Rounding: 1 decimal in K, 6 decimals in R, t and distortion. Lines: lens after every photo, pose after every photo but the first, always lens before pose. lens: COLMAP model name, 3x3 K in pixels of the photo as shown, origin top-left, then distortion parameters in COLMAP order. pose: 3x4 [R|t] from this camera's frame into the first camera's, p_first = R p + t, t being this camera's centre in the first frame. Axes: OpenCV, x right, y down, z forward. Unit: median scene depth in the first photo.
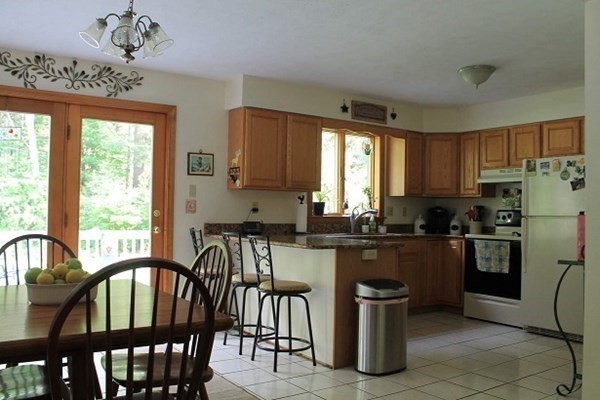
lens RADIAL K [[567.7, 0, 299.5], [0, 567.7, 200.5], [0, 0, 1]] dist [-0.053277, 0.000000]
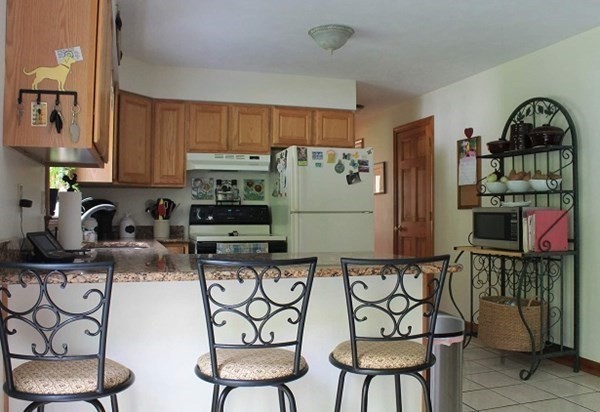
lens RADIAL K [[556.6, 0, 299.8], [0, 556.6, 203.9], [0, 0, 1]] dist [-0.019866, 0.000000]
pose [[0.301402, 0.000881, 0.953497, -0.423963], [-0.016535, 0.999854, 0.004303, 0.011976], [-0.953354, -0.017063, 0.301373, 0.751233]]
